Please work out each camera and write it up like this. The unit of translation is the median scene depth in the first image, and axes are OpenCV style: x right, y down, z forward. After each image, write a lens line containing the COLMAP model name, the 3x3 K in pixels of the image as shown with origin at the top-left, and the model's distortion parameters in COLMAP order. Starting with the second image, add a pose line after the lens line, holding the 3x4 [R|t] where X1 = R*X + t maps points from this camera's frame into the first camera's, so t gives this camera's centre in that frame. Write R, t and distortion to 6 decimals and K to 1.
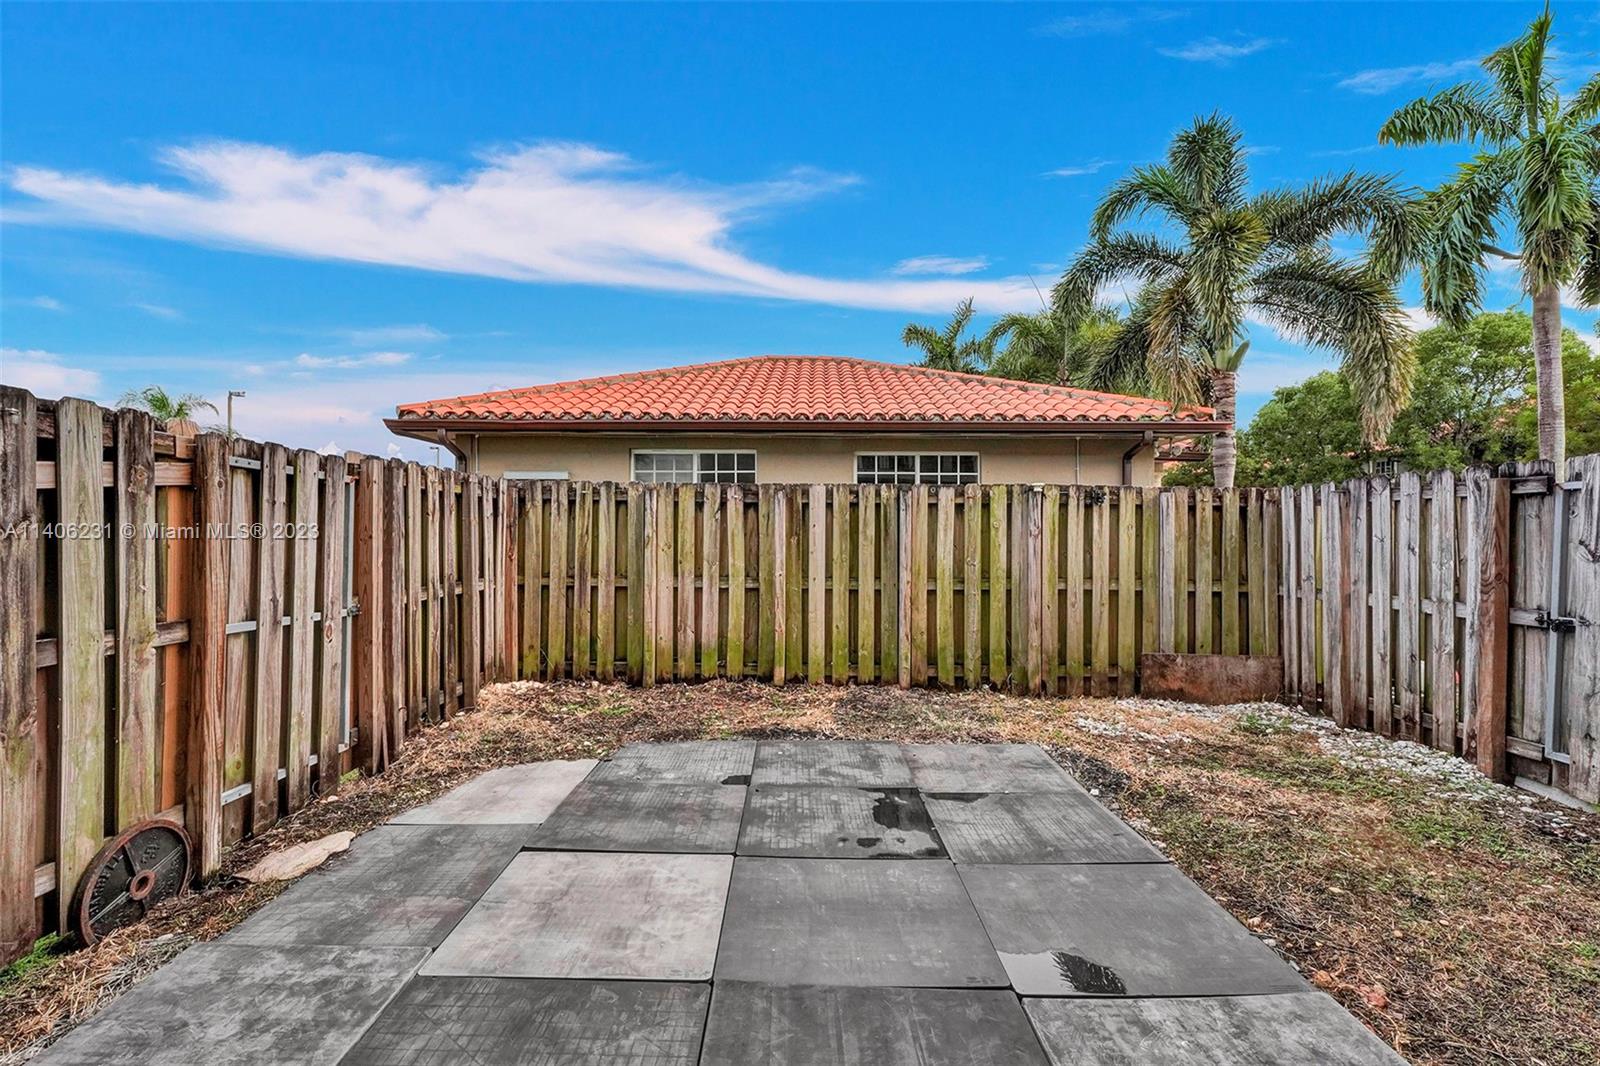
lens RADIAL K [[665.7, 0, 791.3], [0, 665.7, 528.8], [0, 0, 1]] dist [-0.000569, 0.000192]
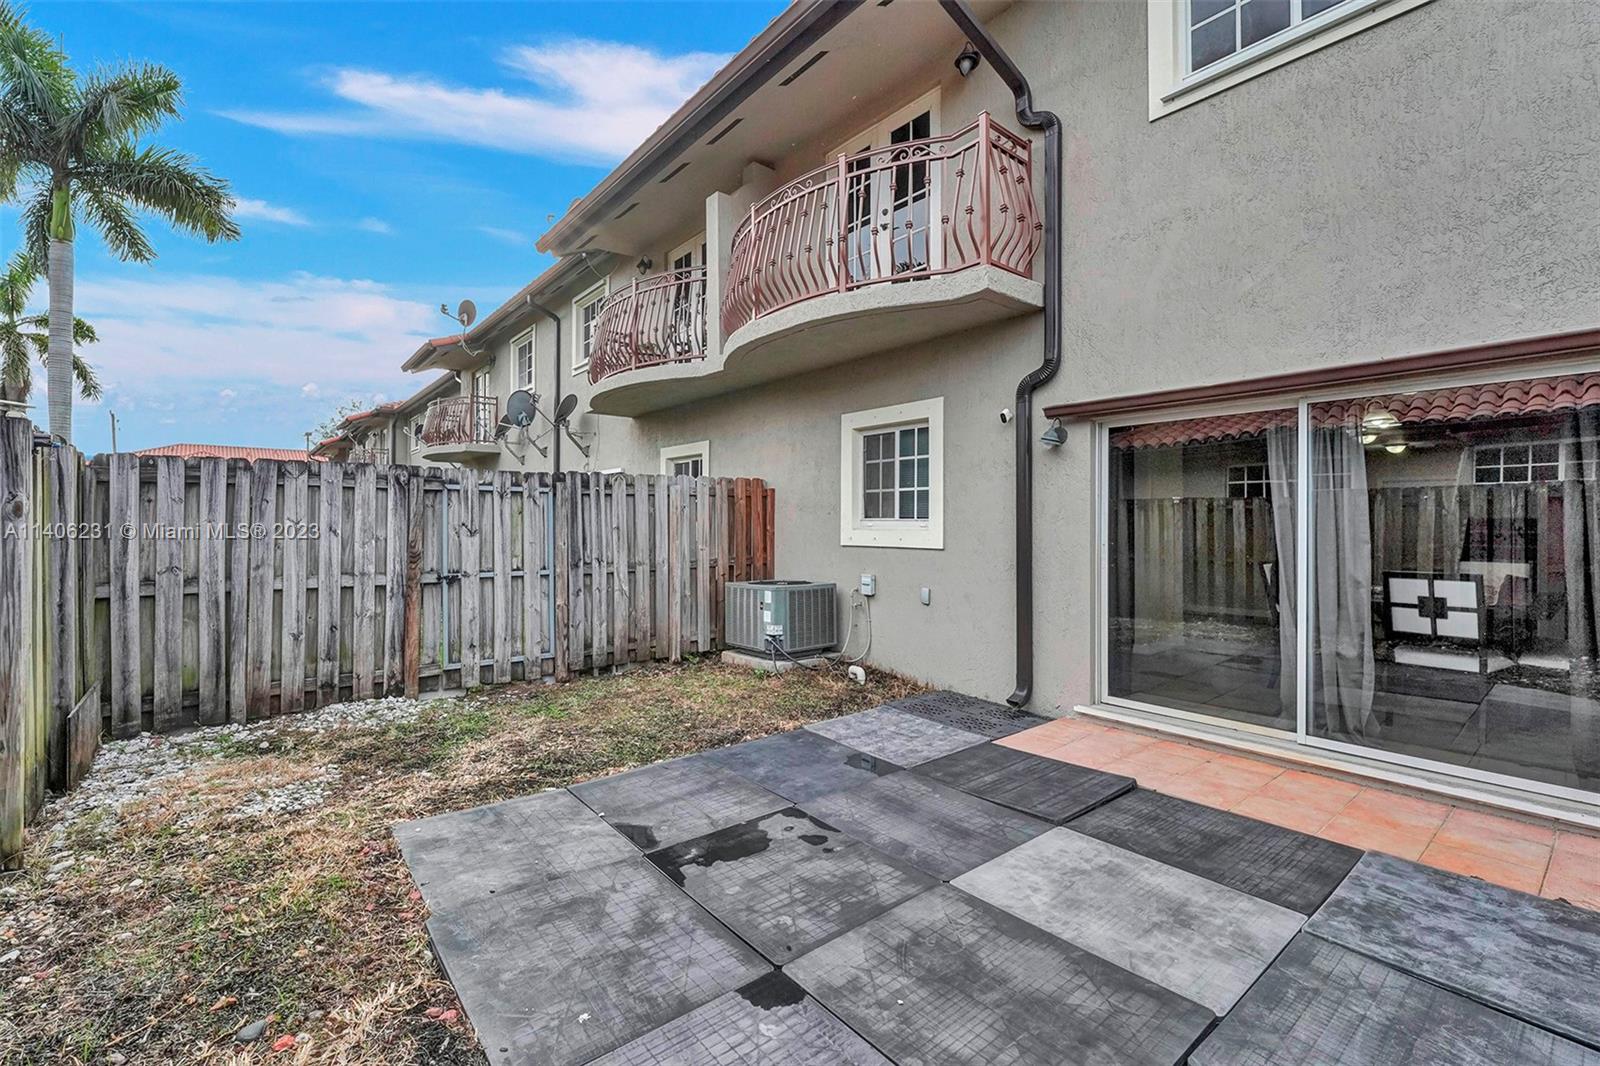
lens RADIAL K [[665.7, 0, 791.3], [0, 665.7, 528.8], [0, 0, 1]] dist [-0.000569, 0.000192]
pose [[-0.617678, -0.011172, 0.786352, -0.484328], [-0.012460, 0.999913, 0.004419, 0.014762], [-0.786333, -0.007069, -0.617763, 1.281701]]
